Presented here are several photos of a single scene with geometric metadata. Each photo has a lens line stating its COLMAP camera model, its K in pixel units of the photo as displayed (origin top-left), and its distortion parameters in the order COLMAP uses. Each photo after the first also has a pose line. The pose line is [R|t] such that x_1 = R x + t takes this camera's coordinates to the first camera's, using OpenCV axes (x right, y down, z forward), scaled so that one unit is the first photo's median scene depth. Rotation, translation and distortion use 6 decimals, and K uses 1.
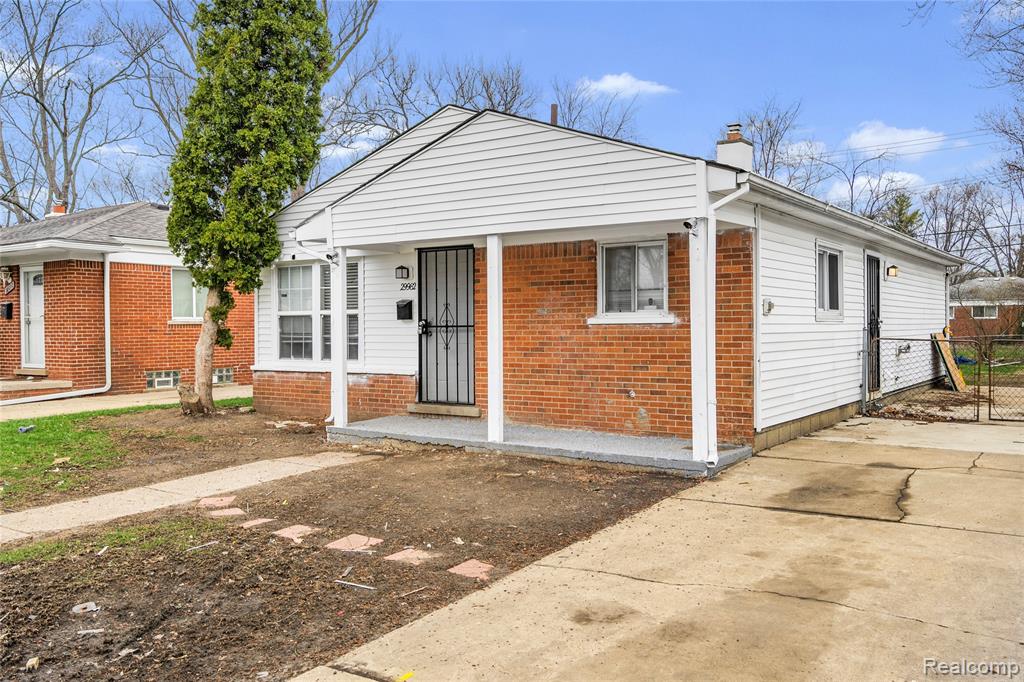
lens RADIAL K [[865.8, 0, 512.0], [0, 865.8, 338.1], [0, 0, 1]] dist [0.010536, 0.001766]
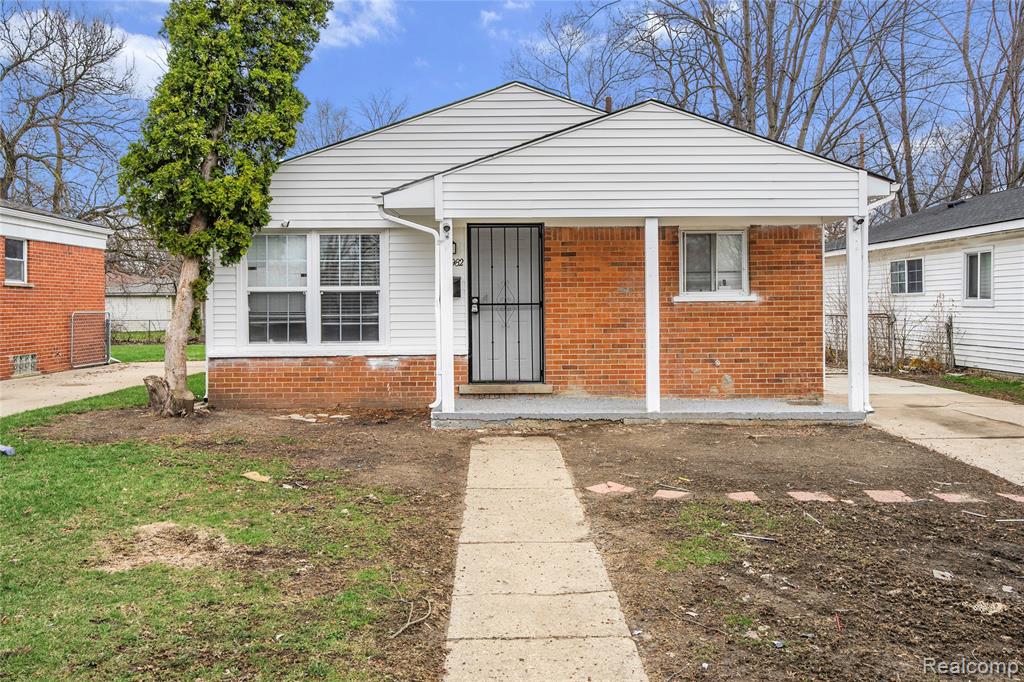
lens RADIAL K [[865.8, 0, 506.5], [0, 865.8, 311.0], [0, 0, 1]] dist [0.010536, 0.001766]
pose [[0.813693, -0.003934, 0.581281, -0.731800], [0.009302, 0.999937, -0.006253, 0.000551], [-0.581220, 0.010495, 0.813679, 0.221452]]
